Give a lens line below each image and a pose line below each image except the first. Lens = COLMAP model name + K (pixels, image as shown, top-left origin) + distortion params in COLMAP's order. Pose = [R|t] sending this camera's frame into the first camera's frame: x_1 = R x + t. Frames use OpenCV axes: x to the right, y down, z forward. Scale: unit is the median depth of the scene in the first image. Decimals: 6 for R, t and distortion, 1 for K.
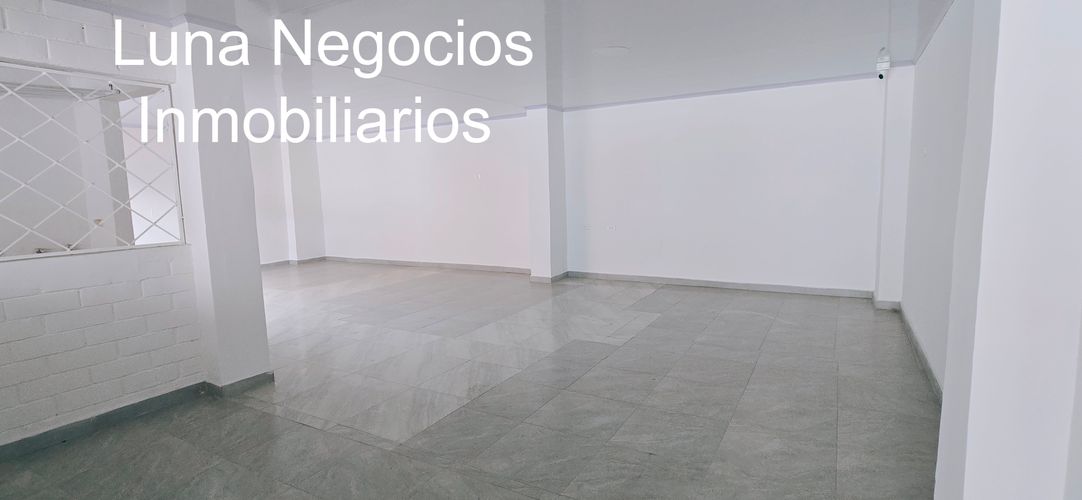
lens RADIAL K [[508.4, 0, 541.0], [0, 508.4, 250.0], [0, 0, 1]] dist [-0.000091, 0.000297]
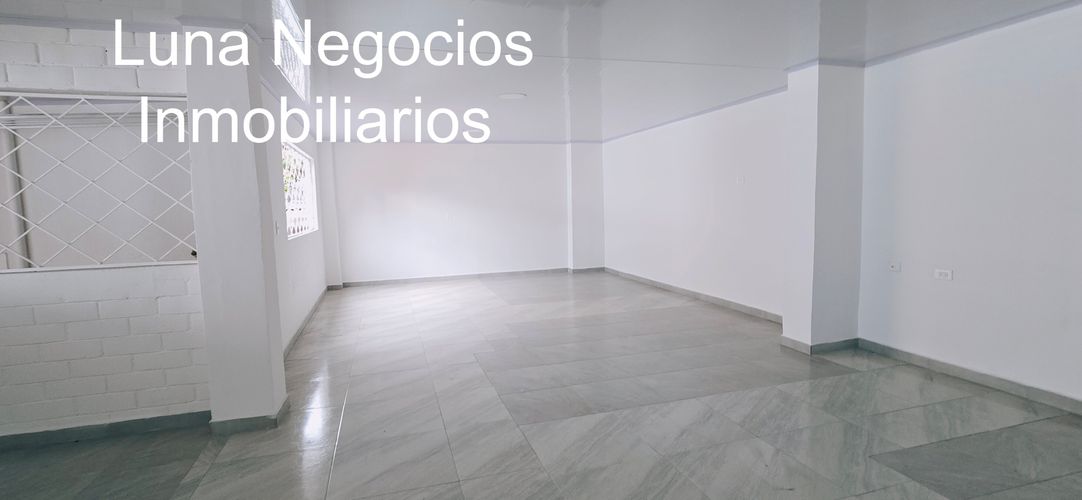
lens RADIAL K [[508.4, 0, 541.0], [0, 508.4, 250.0], [0, 0, 1]] dist [-0.000091, 0.000297]
pose [[0.732383, 0.072176, -0.677056, 0.264830], [-0.075547, 0.996840, 0.024545, -0.070236], [0.676689, 0.033174, 0.735522, 0.474176]]
